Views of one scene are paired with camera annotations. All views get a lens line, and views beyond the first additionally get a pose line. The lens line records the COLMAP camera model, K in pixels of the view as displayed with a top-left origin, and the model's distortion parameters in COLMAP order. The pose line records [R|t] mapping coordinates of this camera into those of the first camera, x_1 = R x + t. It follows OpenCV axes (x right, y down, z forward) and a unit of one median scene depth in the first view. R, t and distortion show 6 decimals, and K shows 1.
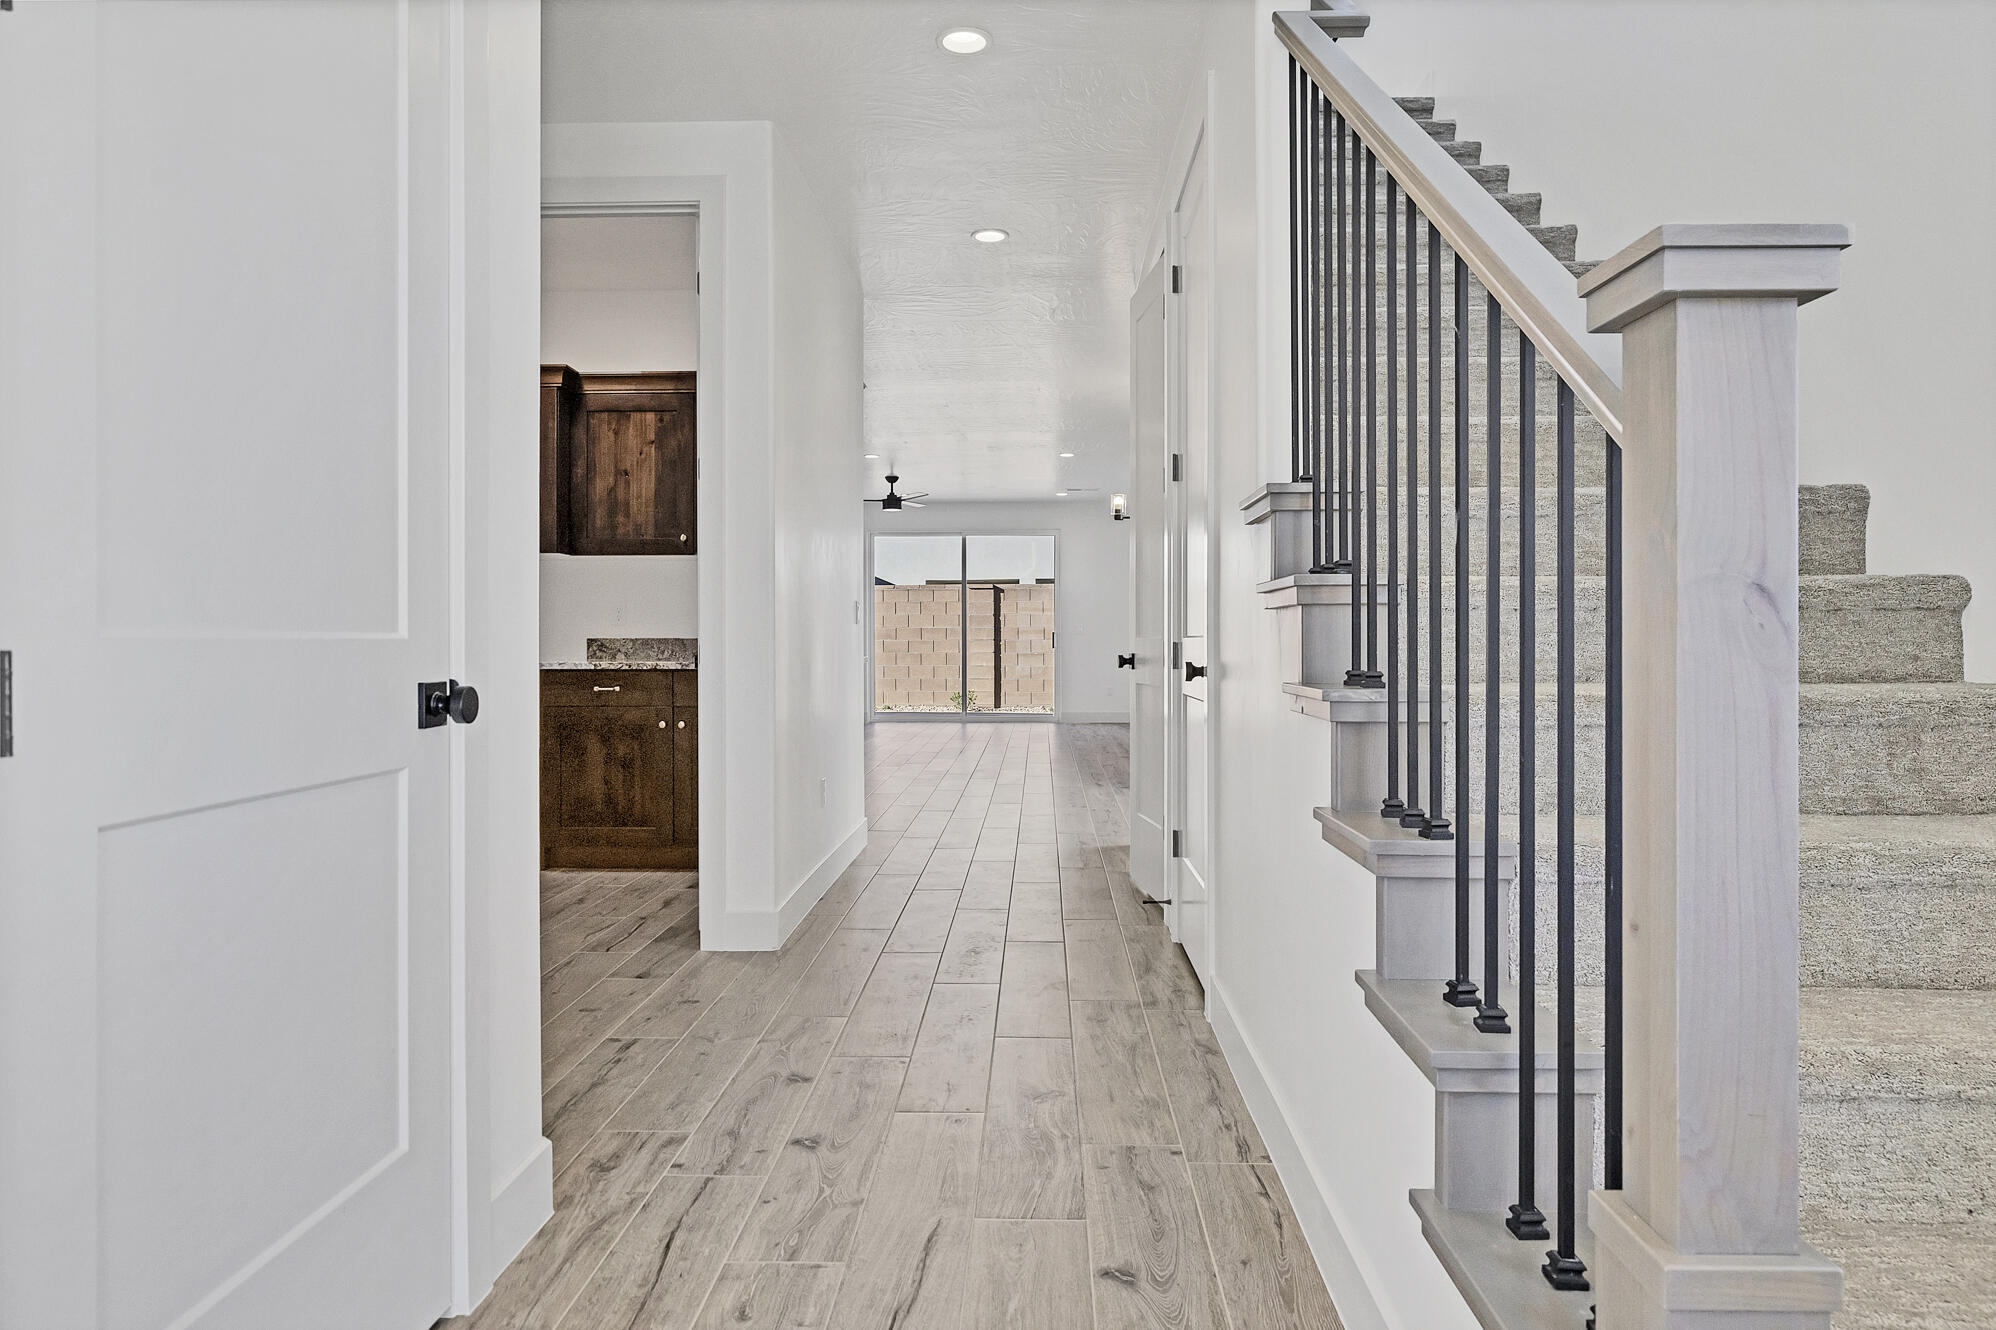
lens RADIAL K [[1227.0, 0, 999.5], [0, 1227.0, 648.5], [0, 0, 1]] dist [-0.002247, 0.000206]
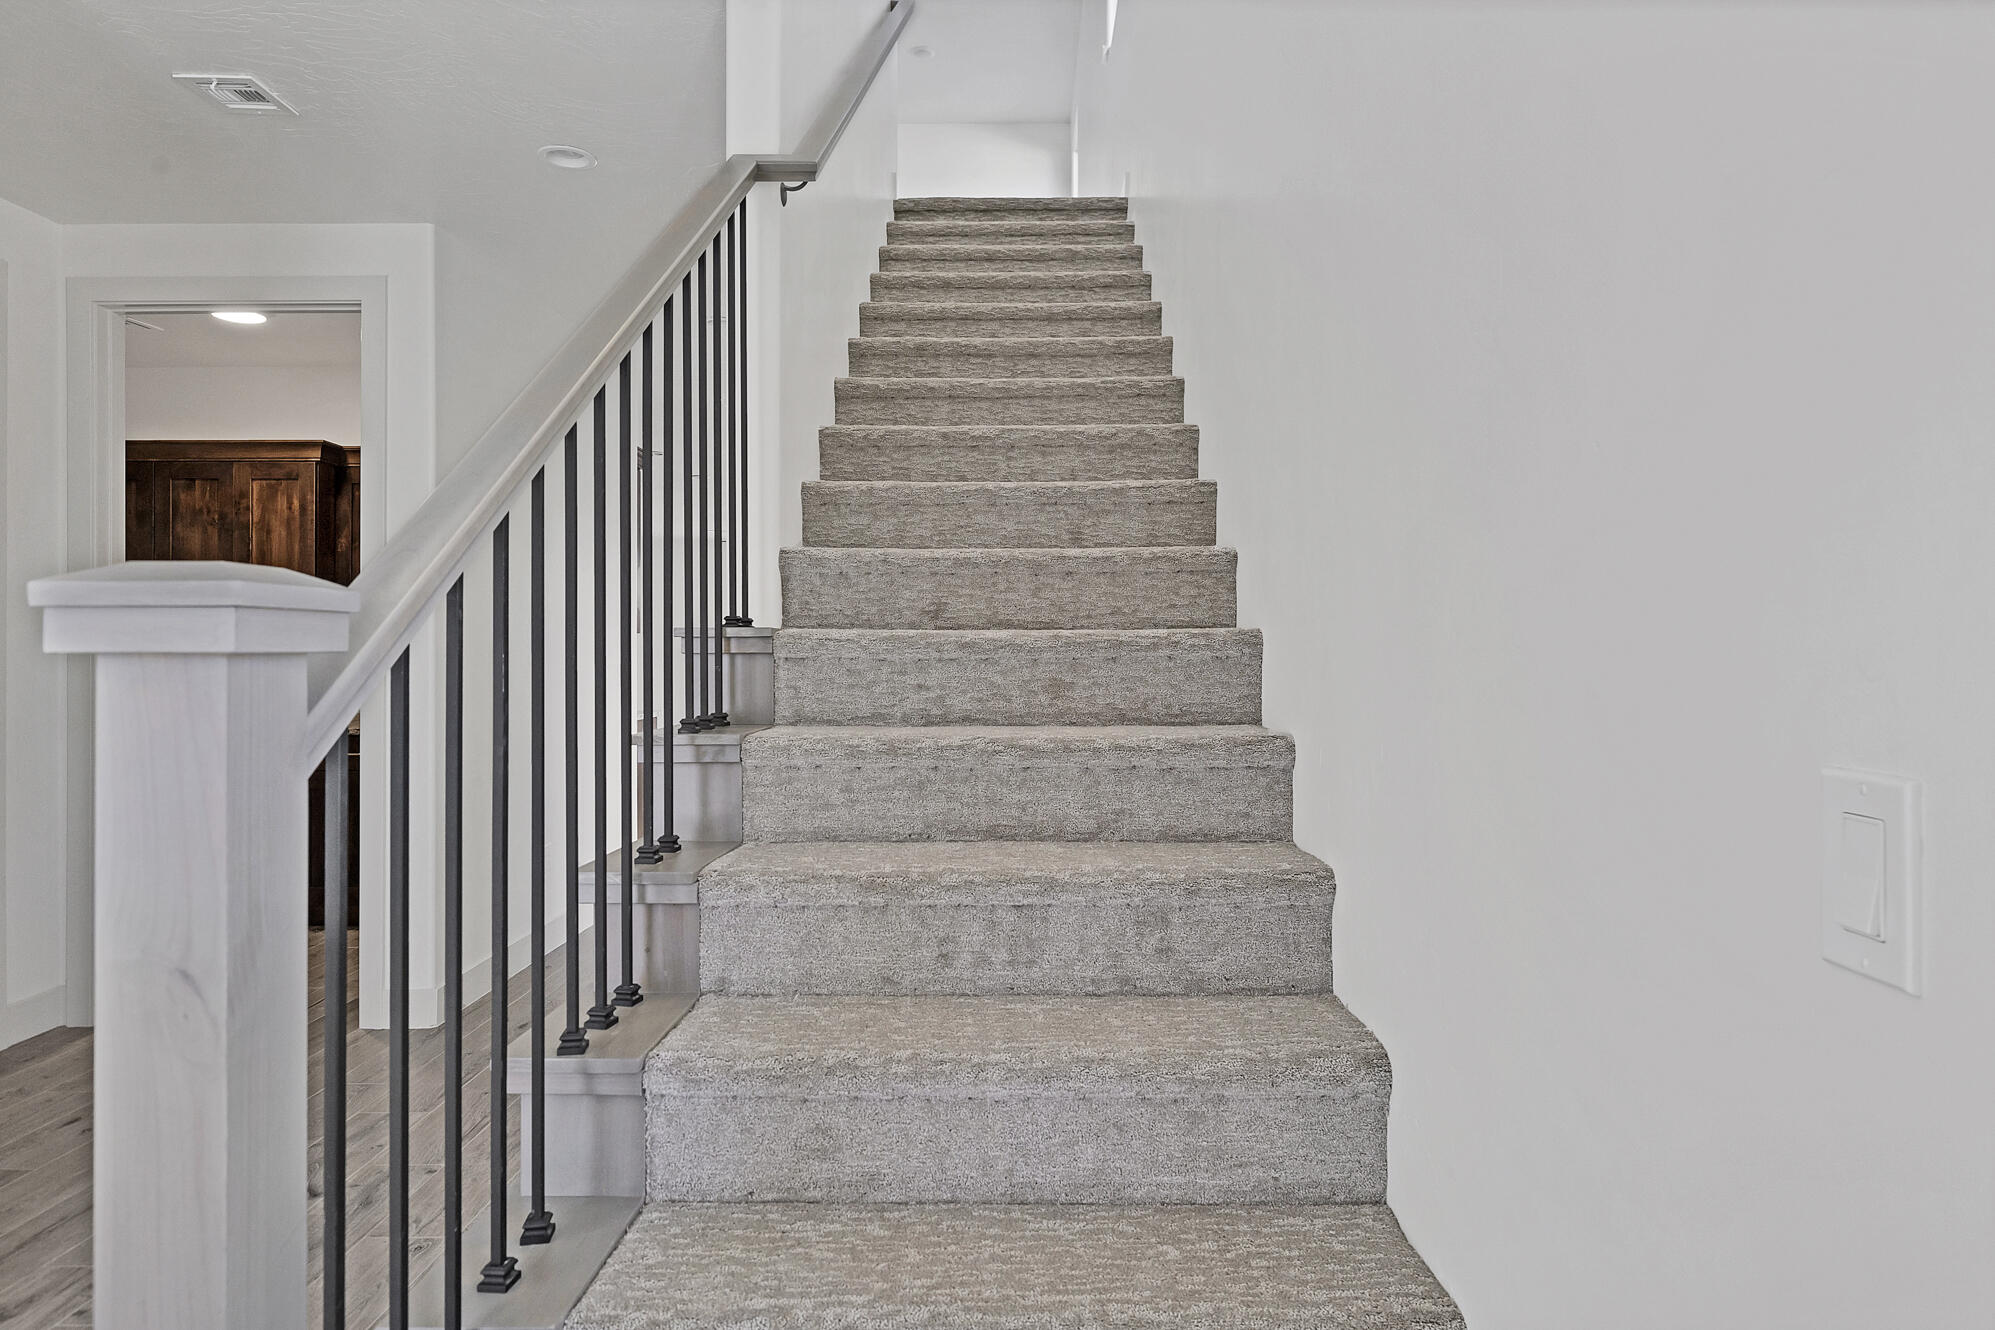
lens RADIAL K [[1133.9, 0, 1004.2], [0, 1133.9, 654.8], [0, 0, 1]] dist [0.004042, -0.000913]
pose [[0.999678, 0.000565, 0.025386, 0.202145], [-0.000477, 0.999994, -0.003460, -0.047458], [-0.025388, 0.003447, 0.999672, 0.024835]]
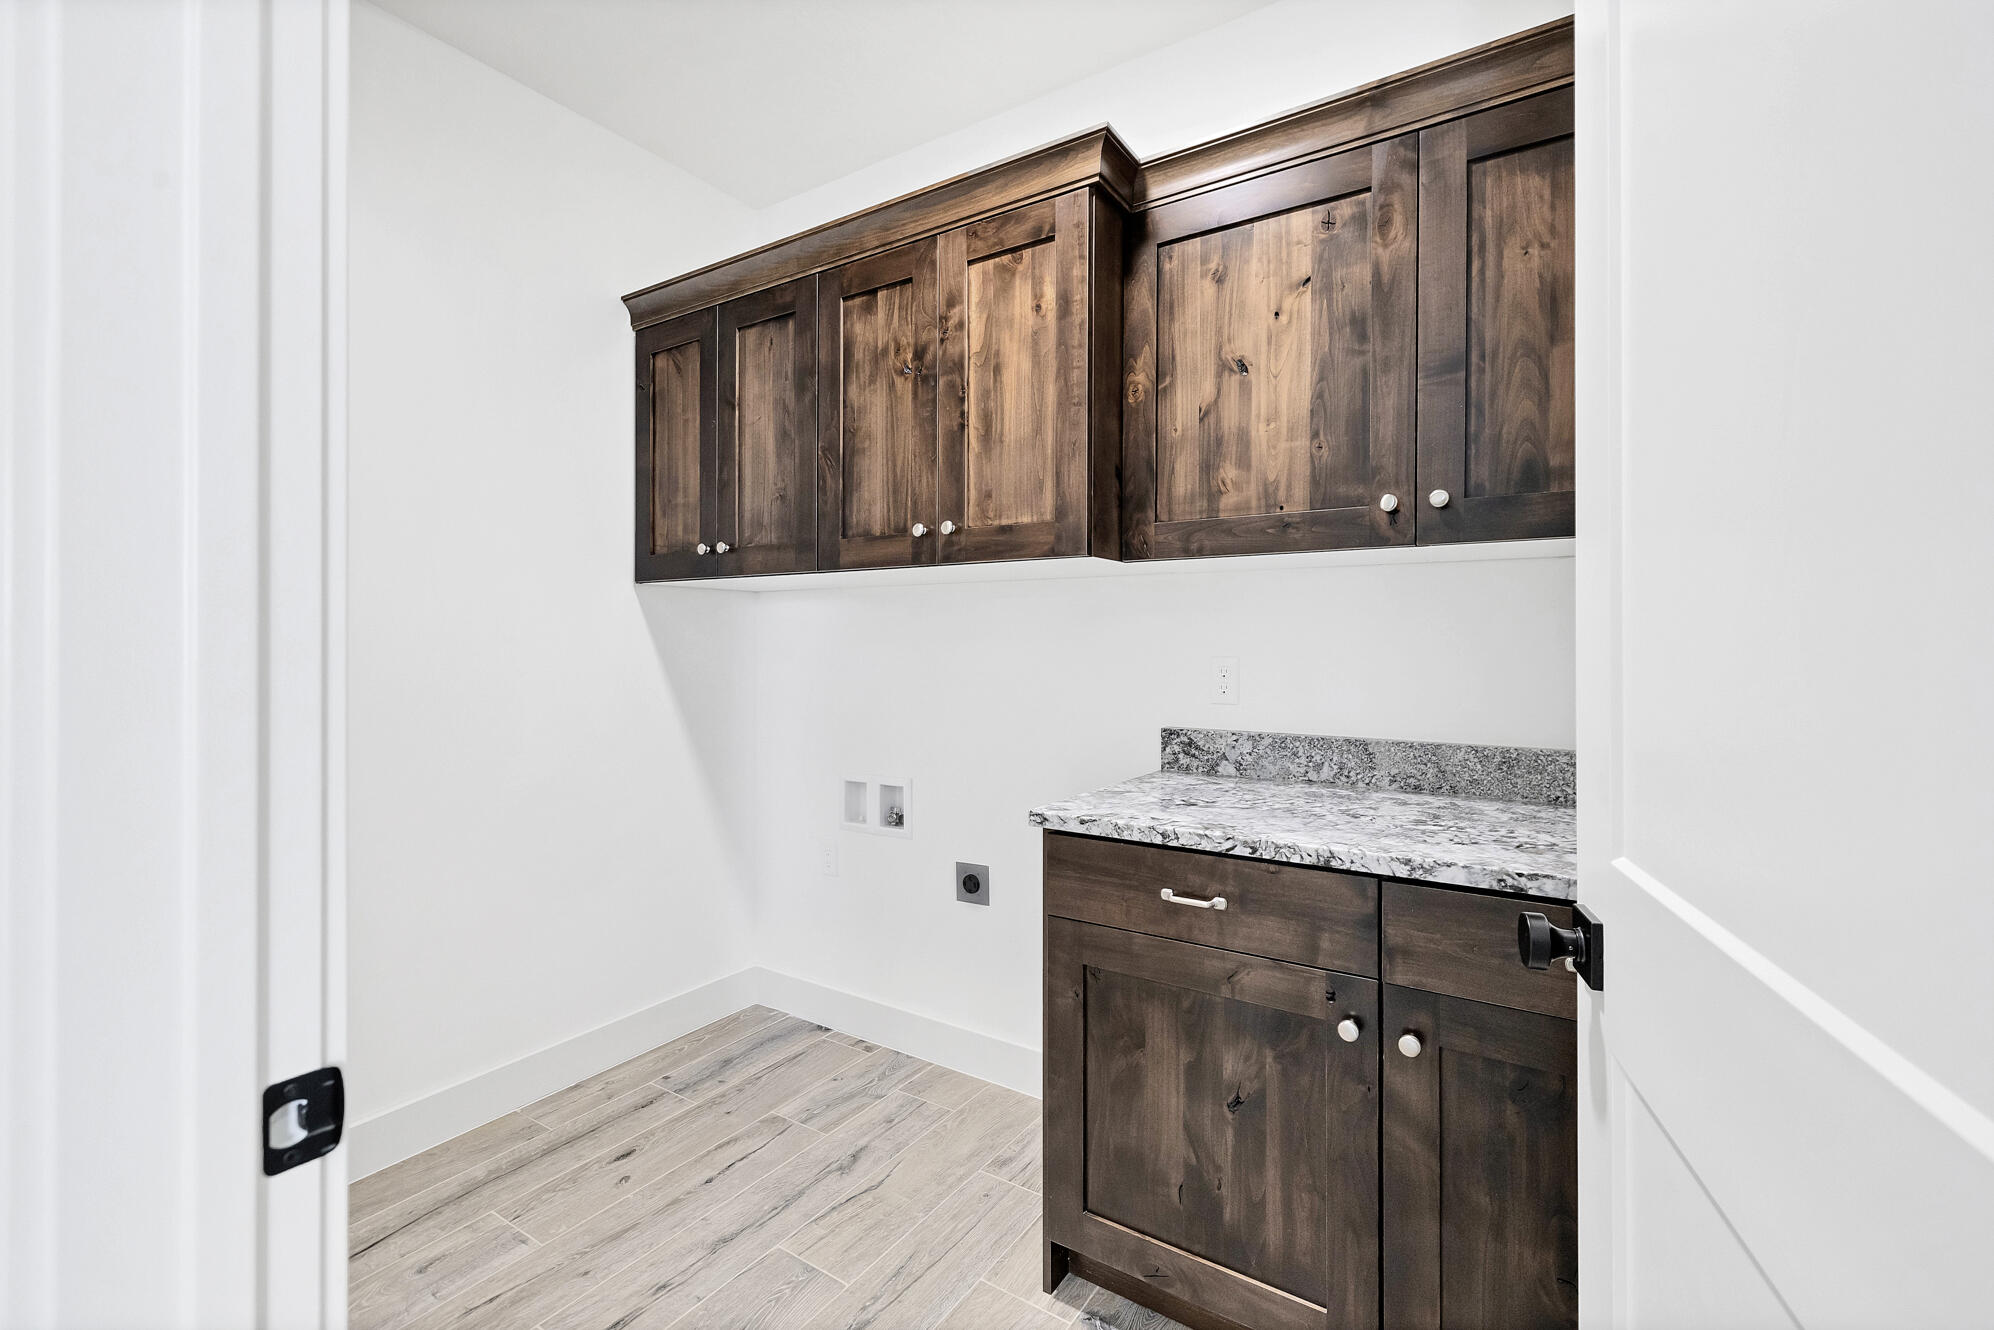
lens RADIAL K [[871.0, 0, 993.1], [0, 871.0, 652.1], [0, 0, 1]] dist [0.003803, -0.000274]
pose [[0.848678, 0.004207, -0.528894, -0.226660], [-0.003083, 0.999991, 0.003006, -0.044755], [0.528902, -0.000920, 0.848683, 0.726878]]
